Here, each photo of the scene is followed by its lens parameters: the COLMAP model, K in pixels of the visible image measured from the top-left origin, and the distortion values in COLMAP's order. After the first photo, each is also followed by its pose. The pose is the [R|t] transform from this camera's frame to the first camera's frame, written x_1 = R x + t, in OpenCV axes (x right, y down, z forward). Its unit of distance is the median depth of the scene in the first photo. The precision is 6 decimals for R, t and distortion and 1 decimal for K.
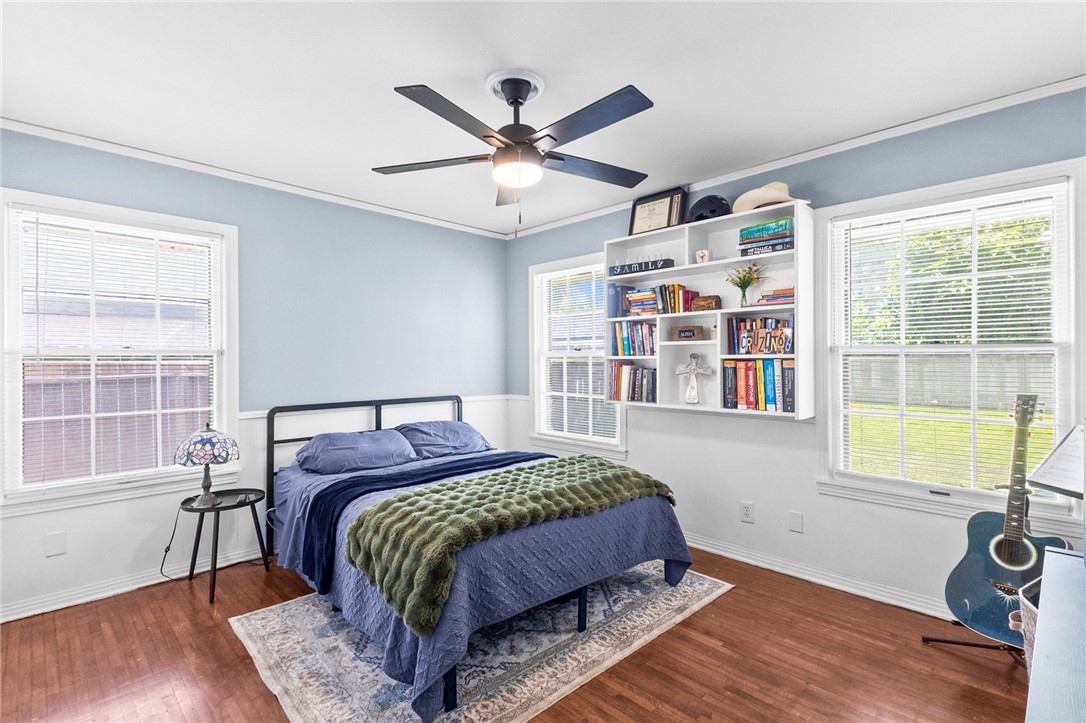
lens RADIAL K [[502.0, 0, 539.5], [0, 502.0, 359.3], [0, 0, 1]] dist [0.019117, -0.004713]
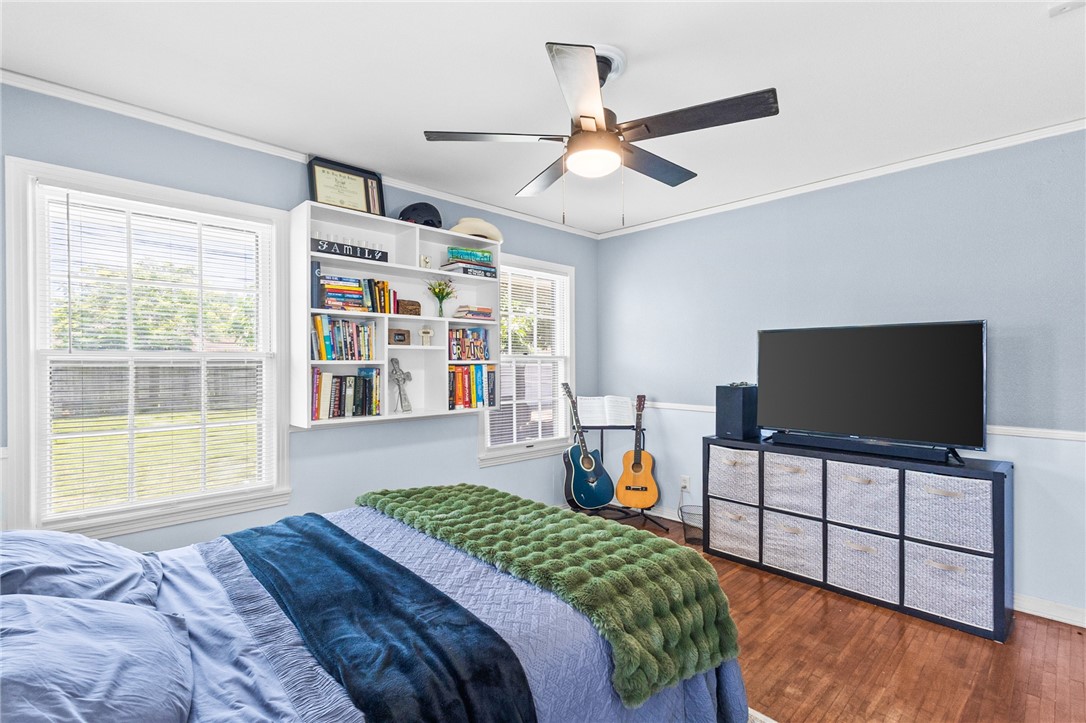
lens RADIAL K [[502.0, 0, 539.9], [0, 502.0, 363.7], [0, 0, 1]] dist [0.019117, -0.004713]
pose [[0.021006, 0.002515, 0.999776, -0.700406], [0.001686, 0.999995, -0.002551, 0.001080], [-0.999778, 0.001739, 0.021001, 0.784674]]
